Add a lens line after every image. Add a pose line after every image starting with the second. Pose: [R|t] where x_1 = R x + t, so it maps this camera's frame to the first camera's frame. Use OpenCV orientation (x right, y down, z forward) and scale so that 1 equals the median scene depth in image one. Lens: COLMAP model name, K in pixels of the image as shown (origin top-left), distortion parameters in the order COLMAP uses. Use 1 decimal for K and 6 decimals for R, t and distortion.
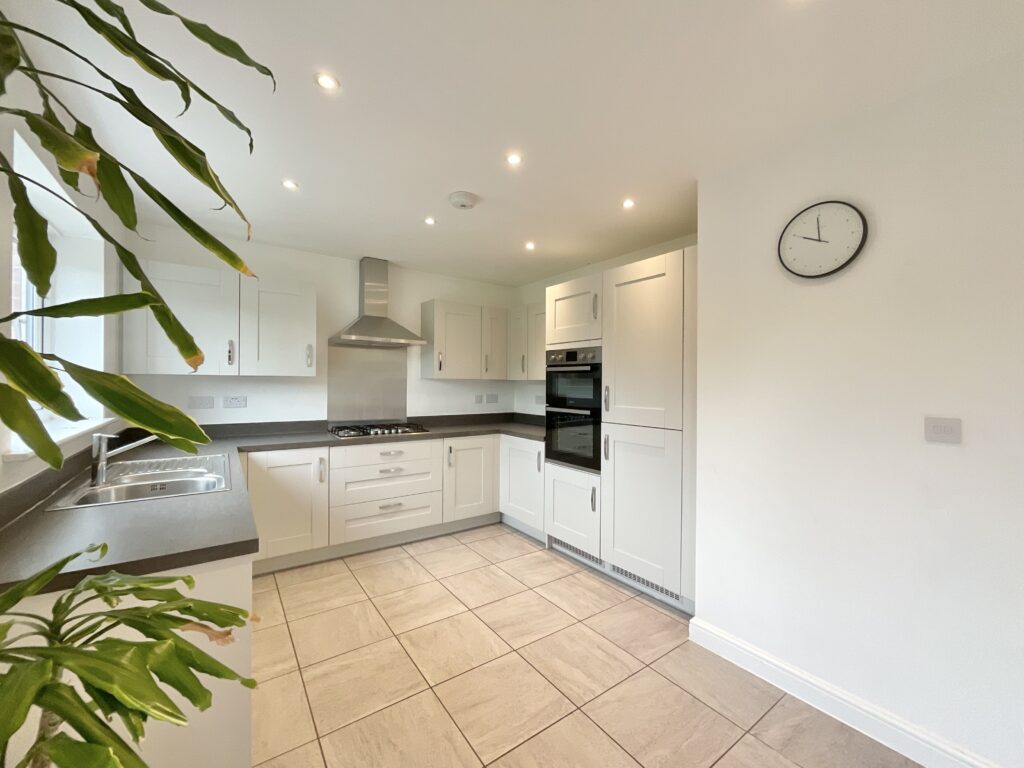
lens RADIAL K [[414.7, 0, 510.4], [0, 414.7, 381.6], [0, 0, 1]] dist [-0.001677, 0.000553]
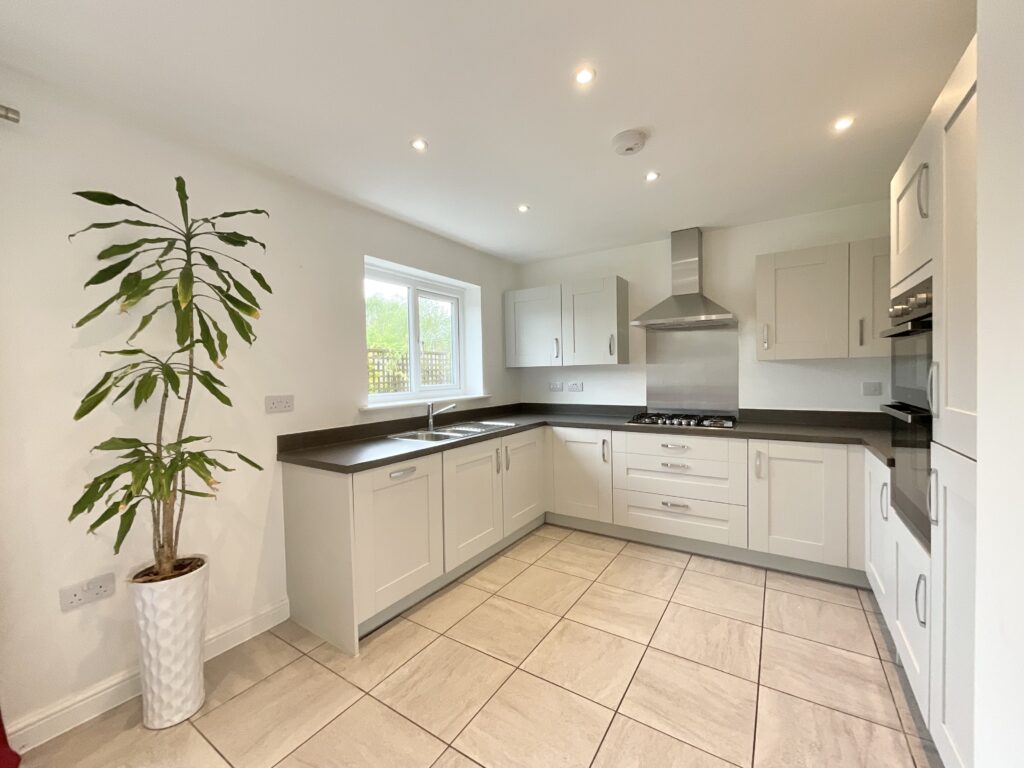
lens RADIAL K [[414.7, 0, 510.4], [0, 414.7, 381.6], [0, 0, 1]] dist [-0.001677, 0.000553]
pose [[0.370688, 0.001802, -0.928756, 0.419339], [0.029799, 0.999460, 0.013833, 0.009878], [0.928279, -0.032804, 0.370434, 0.351736]]
